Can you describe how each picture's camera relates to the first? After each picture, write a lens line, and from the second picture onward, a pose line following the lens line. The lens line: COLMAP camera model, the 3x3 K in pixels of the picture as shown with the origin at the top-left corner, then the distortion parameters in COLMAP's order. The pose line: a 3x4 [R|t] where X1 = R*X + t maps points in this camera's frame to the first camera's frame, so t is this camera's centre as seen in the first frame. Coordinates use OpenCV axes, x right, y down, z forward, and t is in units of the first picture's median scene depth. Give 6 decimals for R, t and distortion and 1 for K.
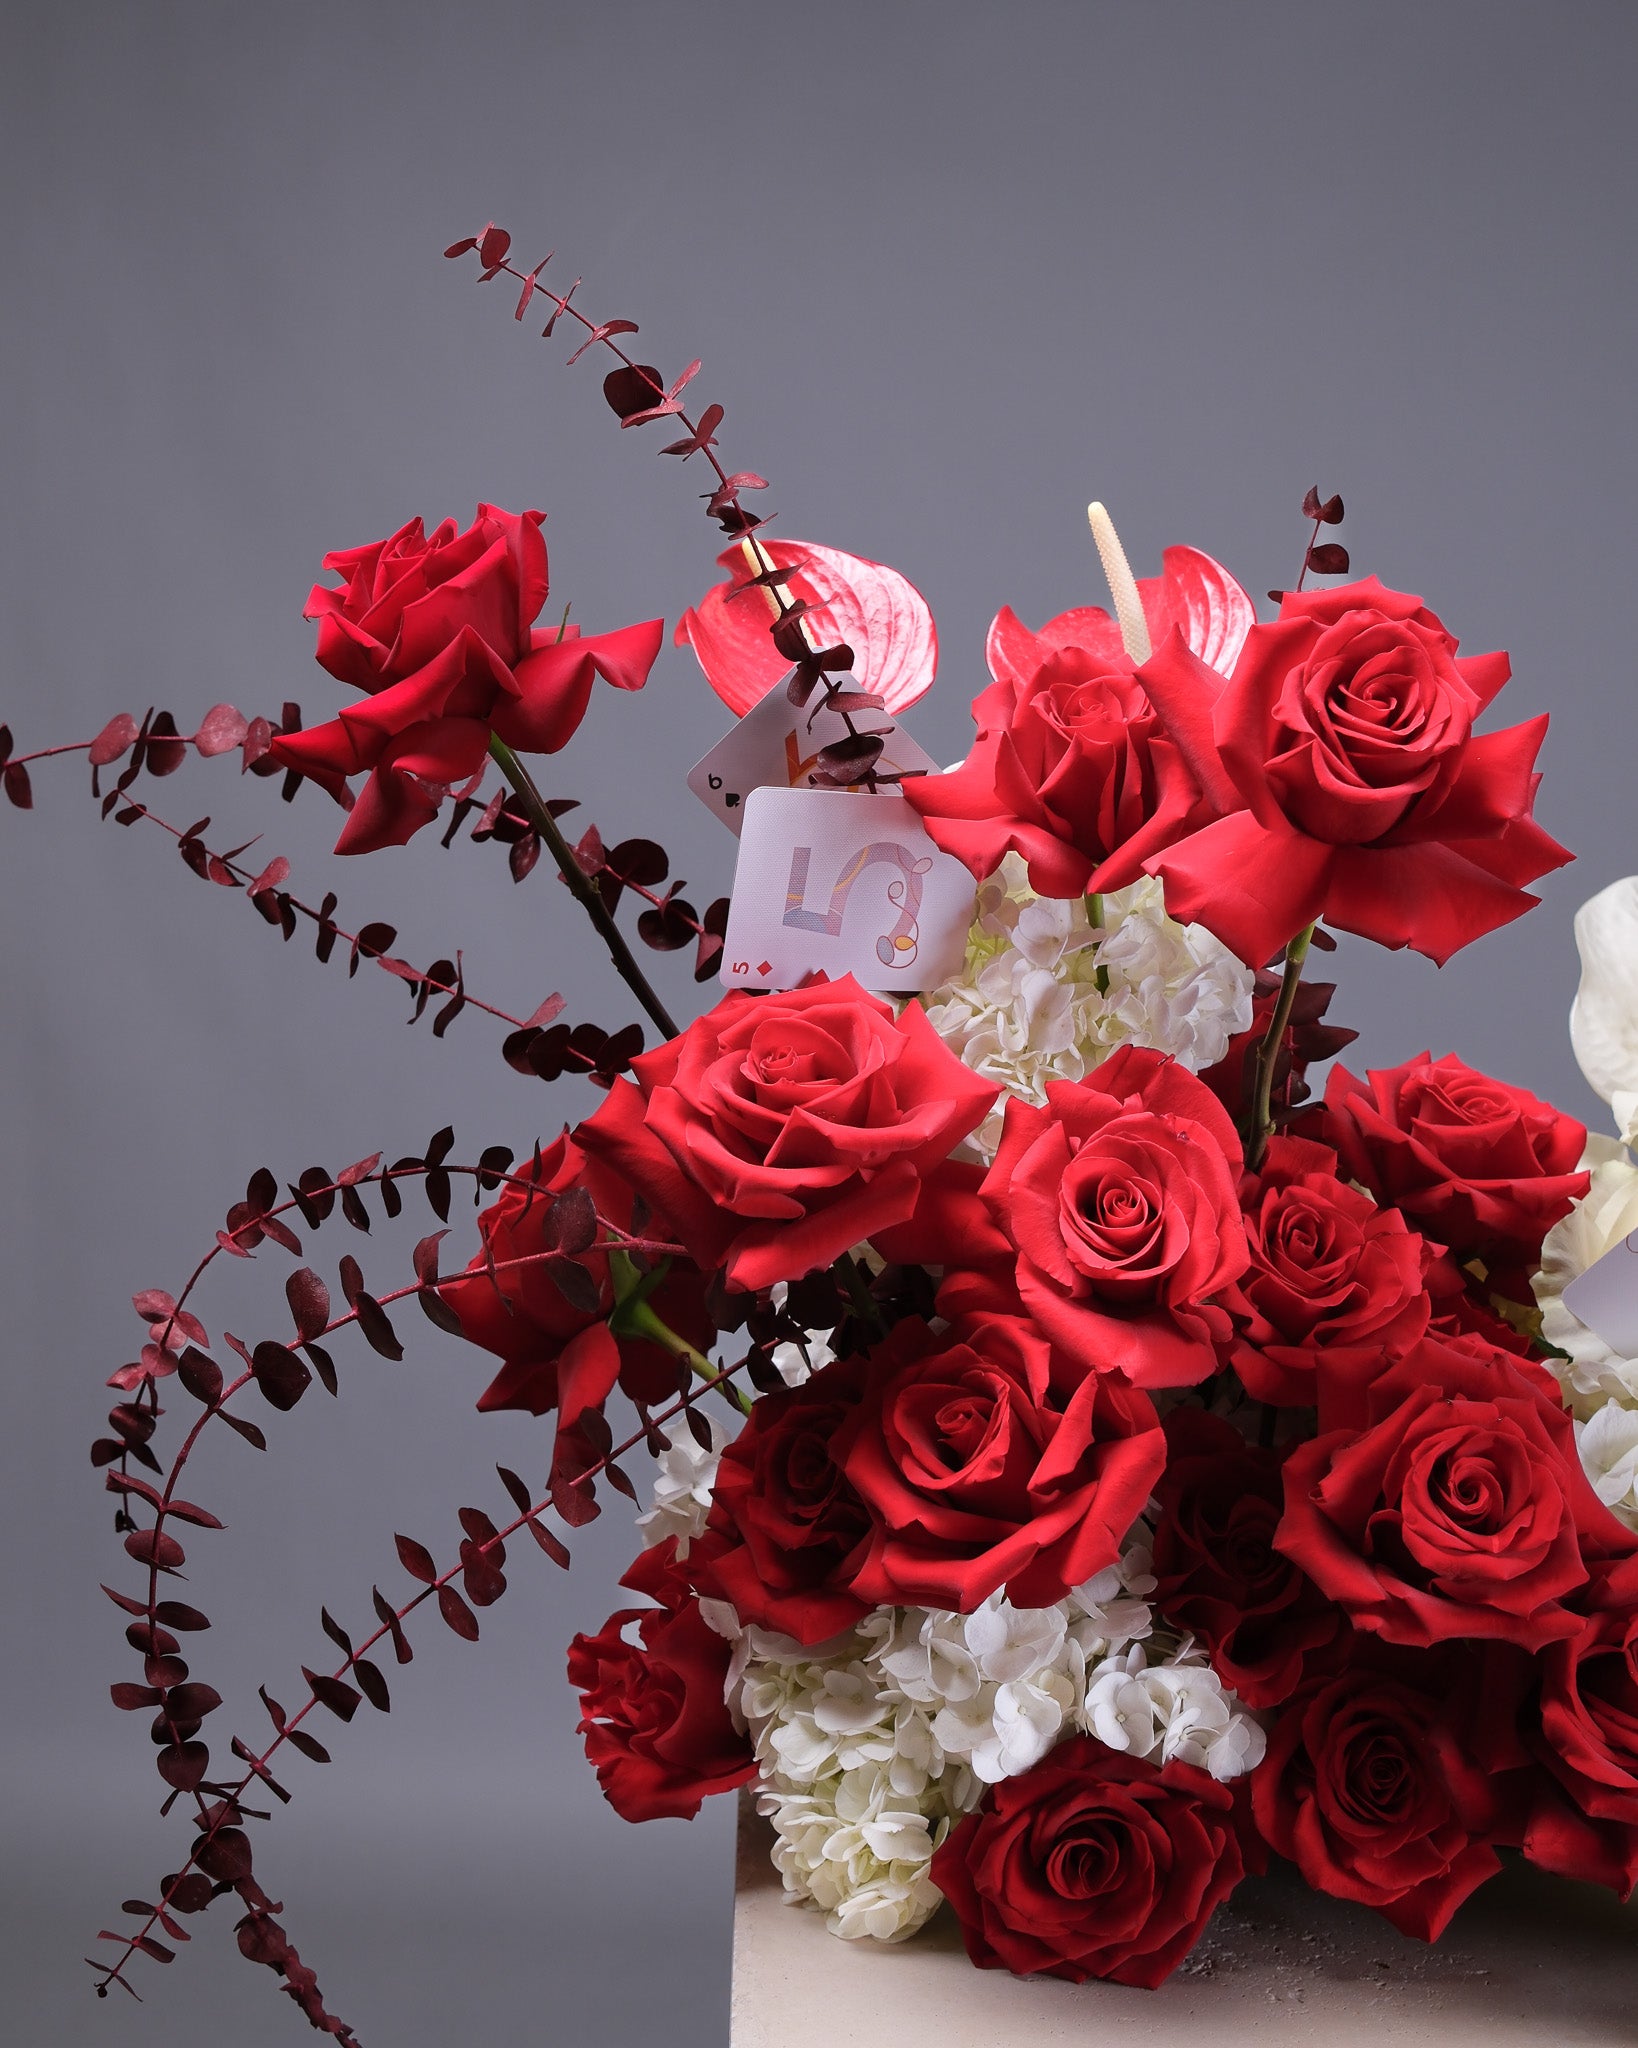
lens RADIAL K [[941.4, 0, 819.0], [0, 941.4, 1024.0], [0, 0, 1]] dist [-0.001973, 0.001447]
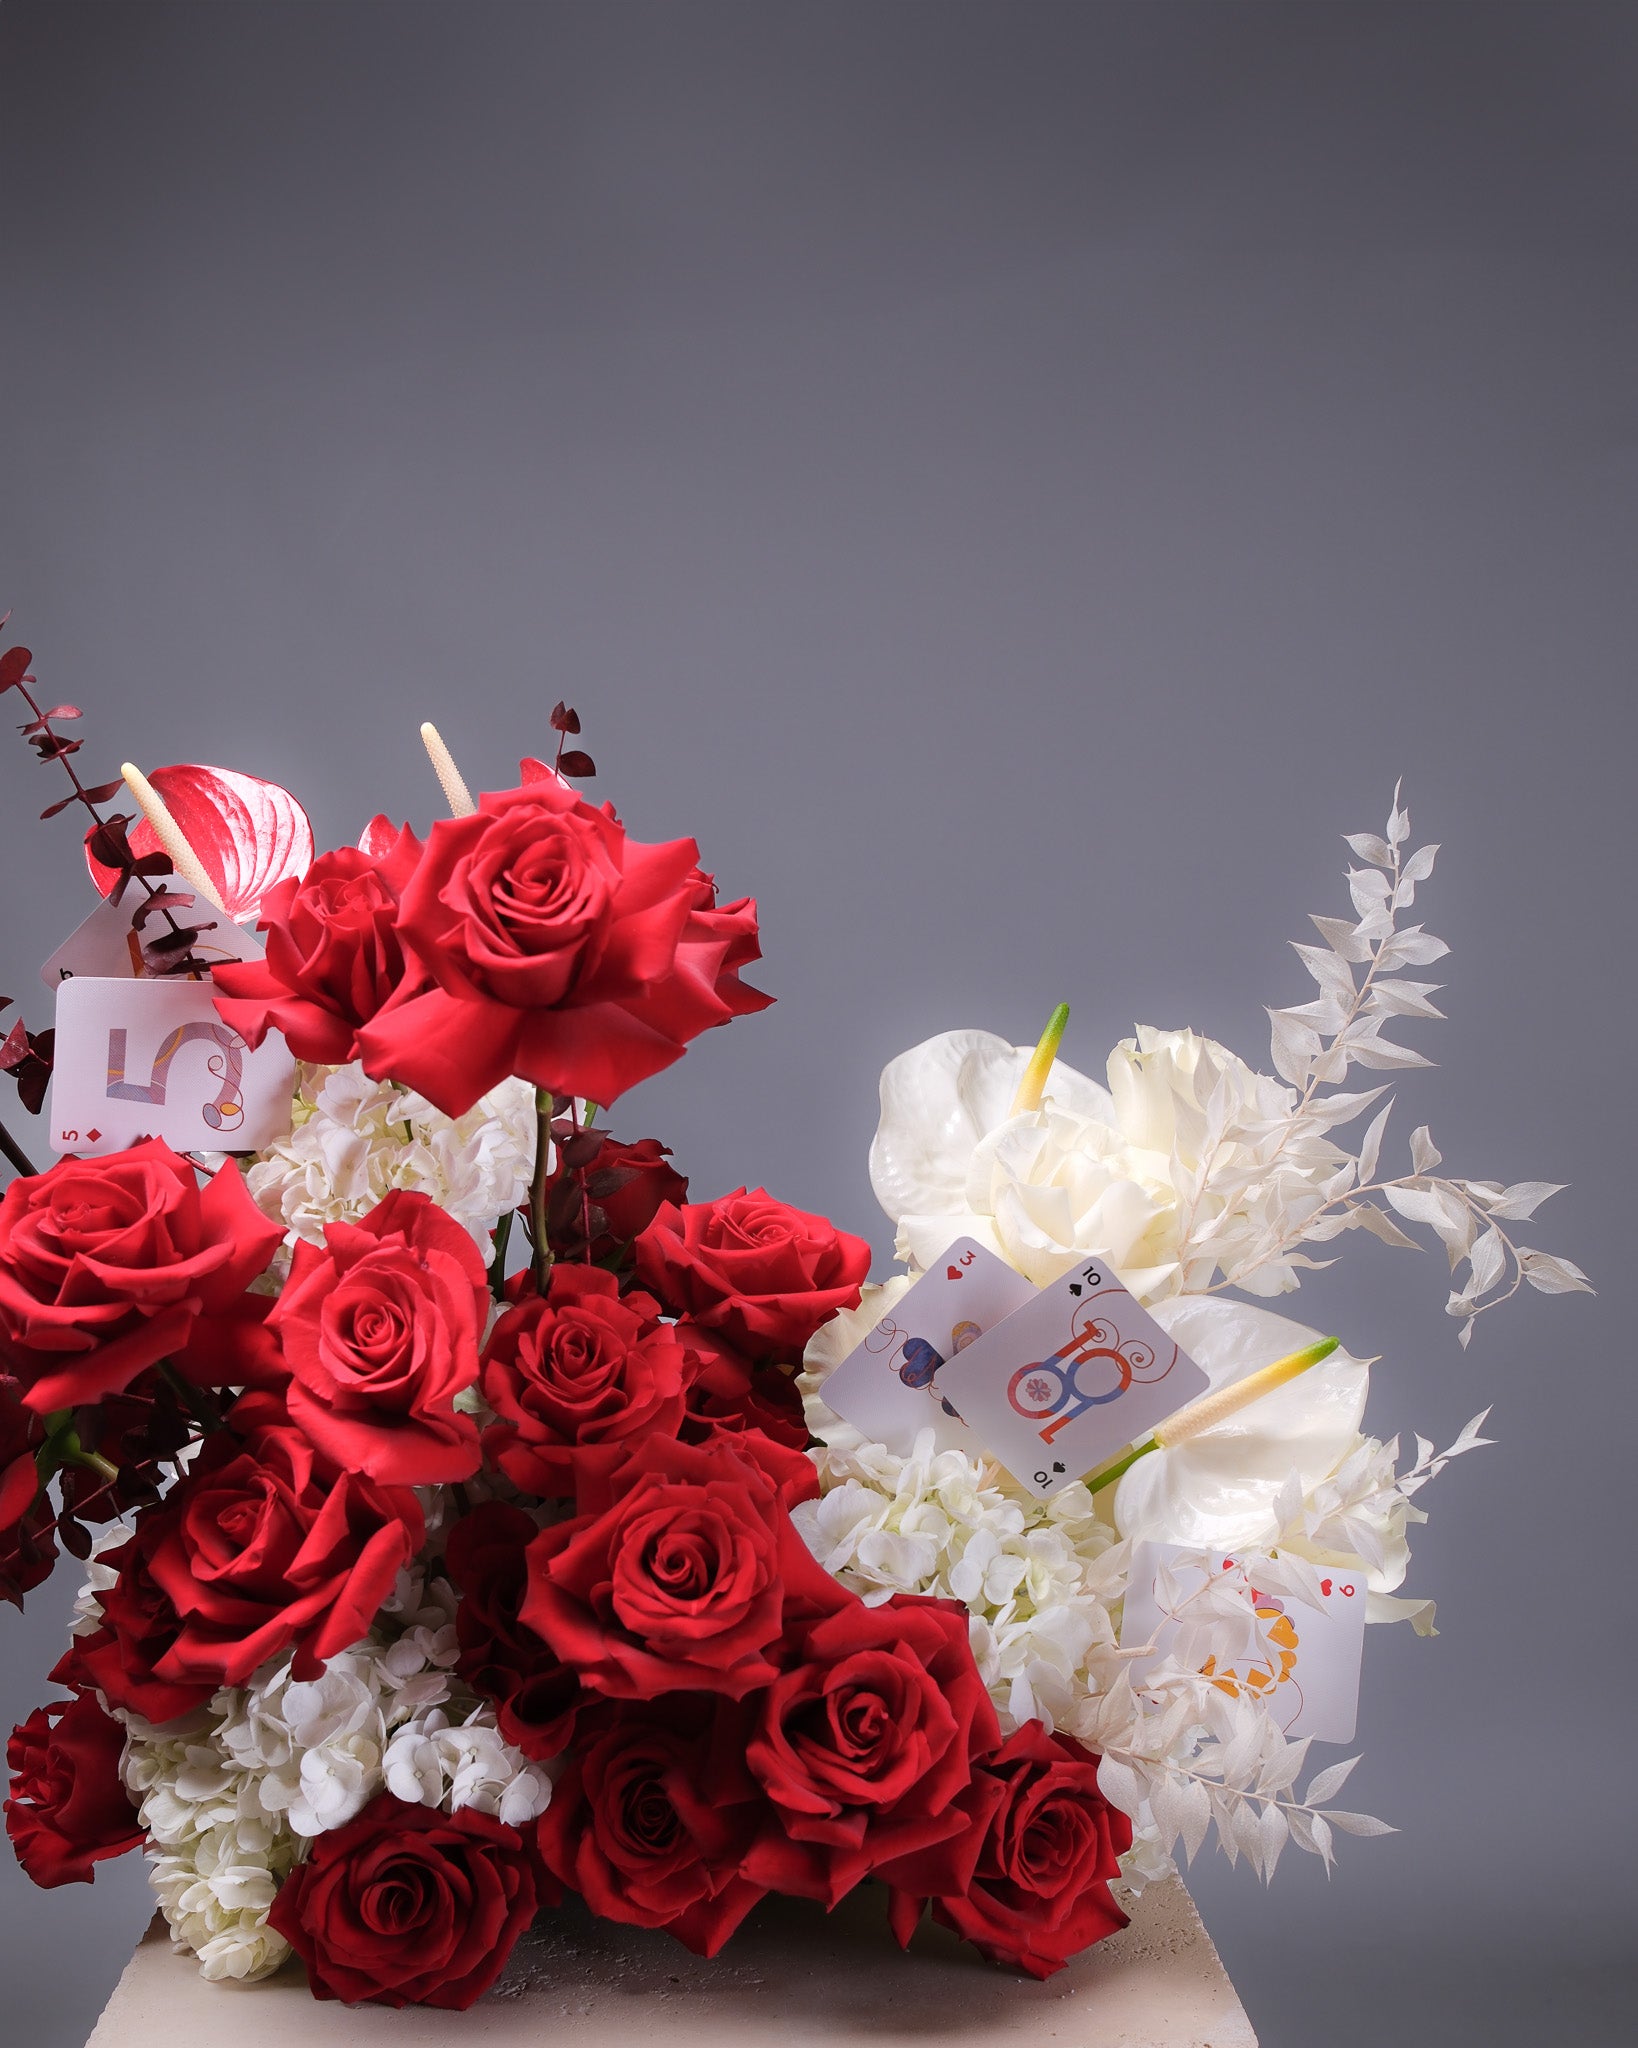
lens RADIAL K [[831.3, 0, 819.1], [0, 831.3, 1195.2], [0, 0, 1]] dist [0.000209, 0.000406]
pose [[0.999244, -0.037718, 0.009416, 0.823710], [0.037756, 0.999280, -0.003857, 0.052173], [-0.009264, 0.004210, 0.999948, -0.023966]]
